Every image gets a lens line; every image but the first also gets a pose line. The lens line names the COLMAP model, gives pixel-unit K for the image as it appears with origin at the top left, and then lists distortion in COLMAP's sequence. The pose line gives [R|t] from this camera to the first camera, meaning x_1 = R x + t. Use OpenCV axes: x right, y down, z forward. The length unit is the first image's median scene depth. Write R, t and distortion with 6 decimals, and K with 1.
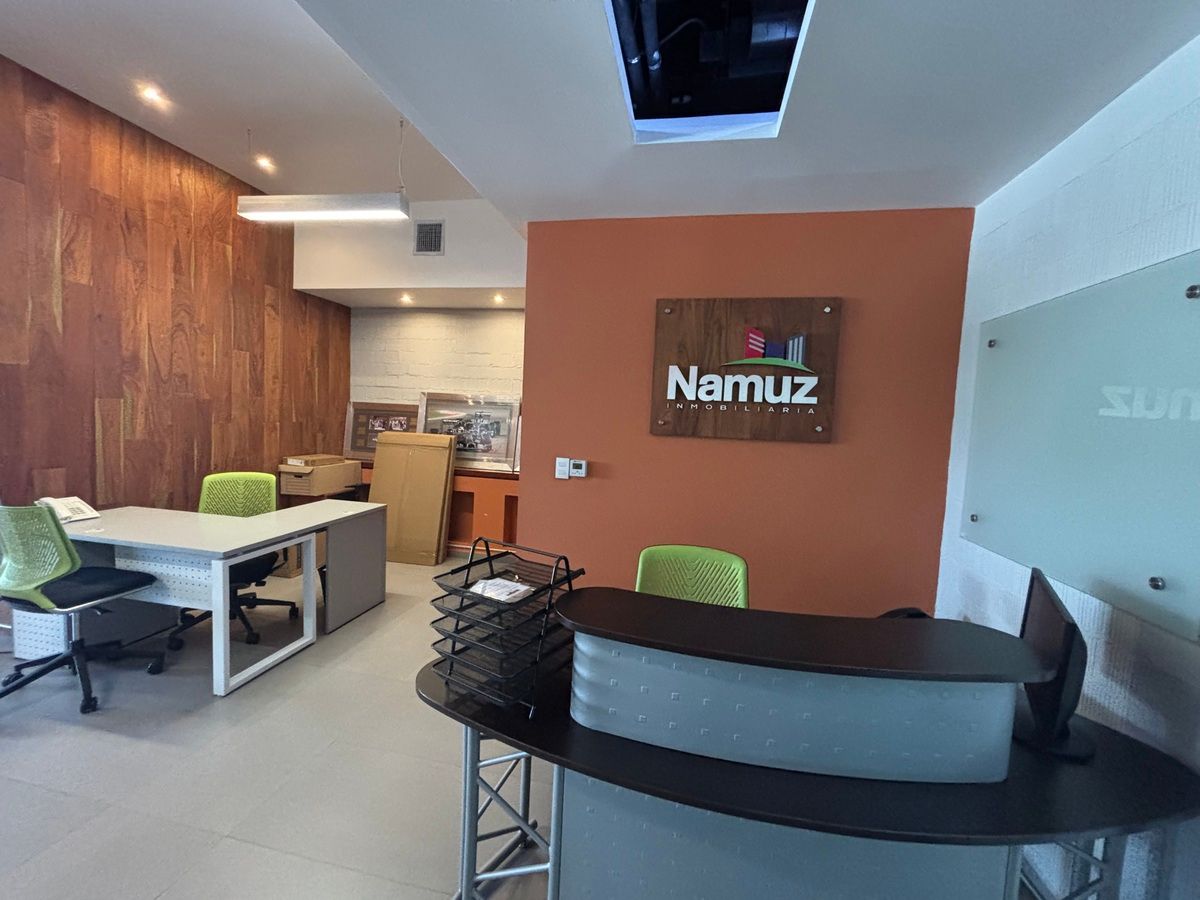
lens RADIAL K [[484.0, 0, 601.8], [0, 484.0, 450.8], [0, 0, 1]] dist [-0.001250, -0.000738]
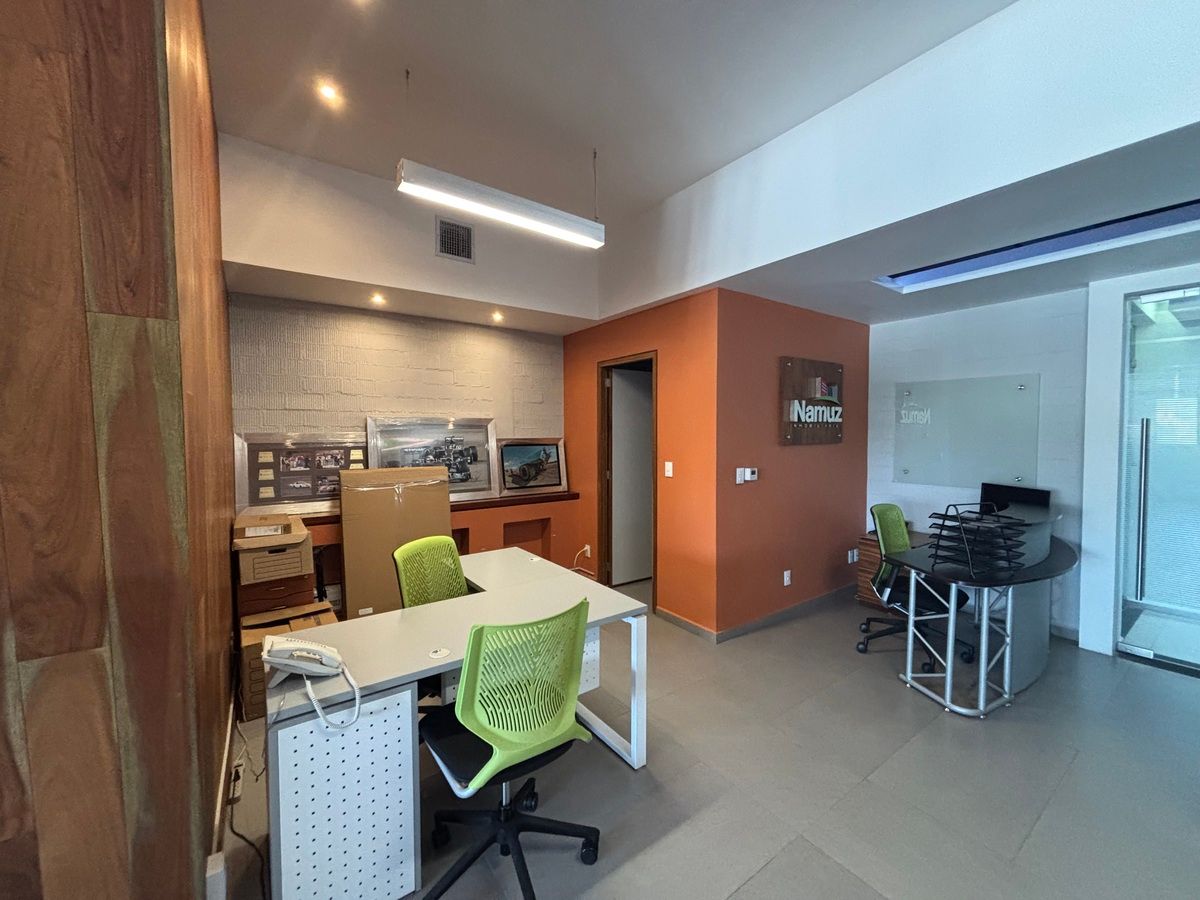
lens RADIAL K [[484.0, 0, 605.5], [0, 484.0, 449.7], [0, 0, 1]] dist [-0.001250, -0.000738]
pose [[0.679722, -0.076195, 0.729501, -1.330800], [0.087494, 0.995911, 0.022496, -0.099933], [-0.728232, 0.048536, 0.683609, 0.367735]]
